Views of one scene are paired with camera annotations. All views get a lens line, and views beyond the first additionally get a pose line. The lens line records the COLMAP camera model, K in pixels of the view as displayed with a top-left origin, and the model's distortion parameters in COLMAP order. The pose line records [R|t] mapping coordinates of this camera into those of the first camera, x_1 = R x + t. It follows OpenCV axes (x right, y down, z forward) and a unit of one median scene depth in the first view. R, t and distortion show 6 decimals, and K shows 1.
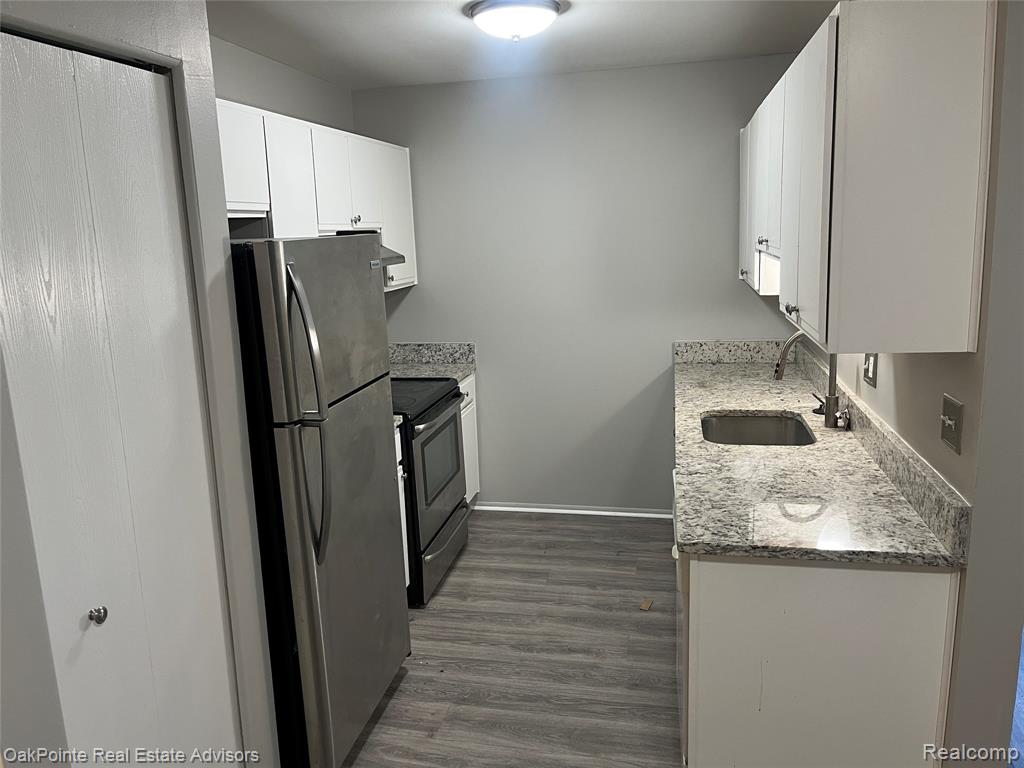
lens RADIAL K [[773.6, 0, 505.5], [0, 773.6, 384.0], [0, 0, 1]] dist [0.067004, -0.081086]
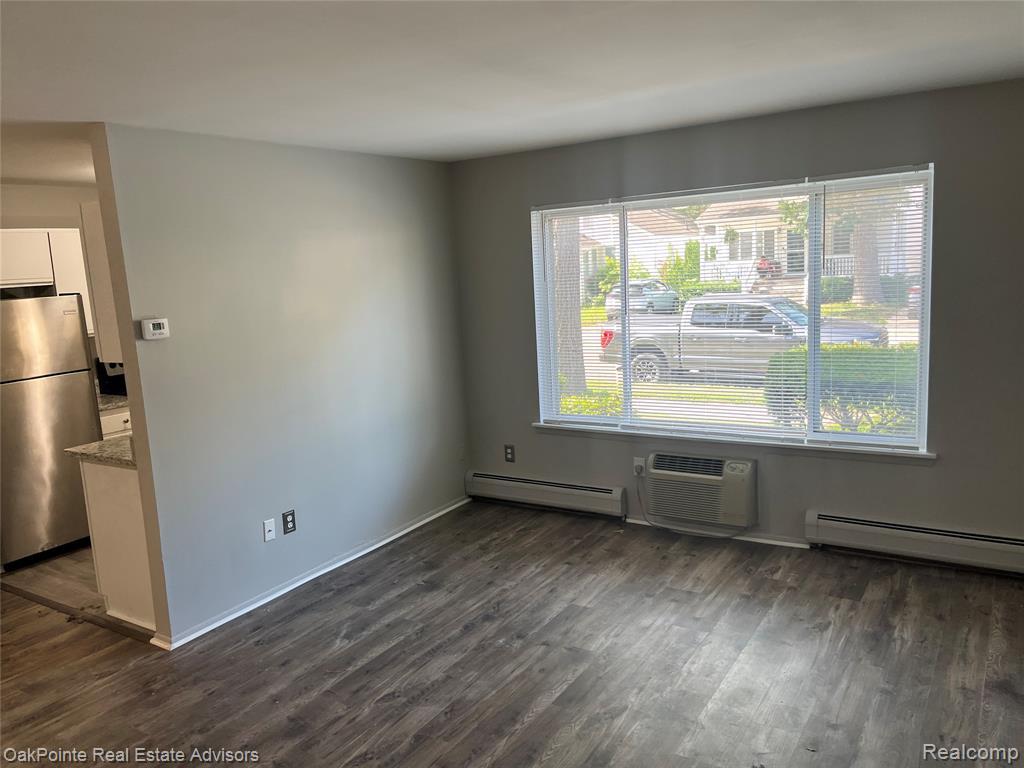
lens RADIAL K [[773.6, 0, 505.5], [0, 773.6, 384.0], [0, 0, 1]] dist [0.067004, -0.081086]
pose [[0.937627, 0.043246, -0.344942, 1.360424], [-0.051591, 0.998555, -0.015046, -0.003428], [0.343793, 0.031903, 0.938503, -0.383550]]
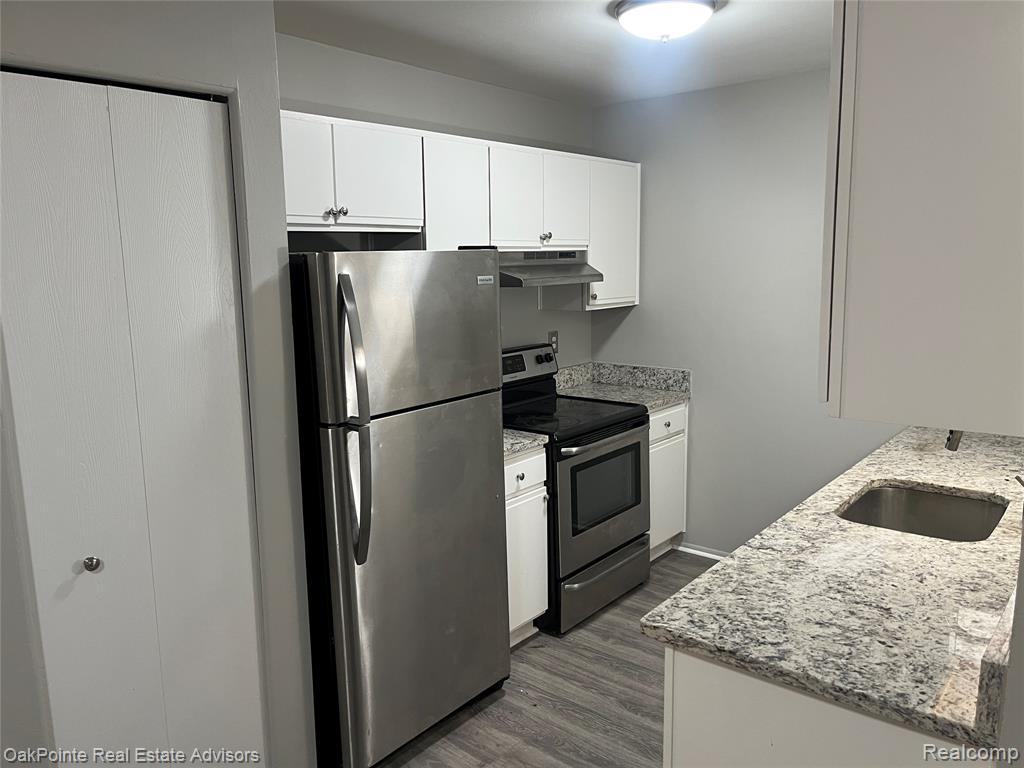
lens RADIAL K [[773.5, 0, 515.4], [0, 773.5, 388.1], [0, 0, 1]] dist [0.065076, -0.083607]
pose [[0.888993, 0.100803, -0.446688, 0.298073], [-0.109506, 0.993966, 0.006369, -0.023751], [0.444634, 0.043253, 0.894667, 0.120020]]
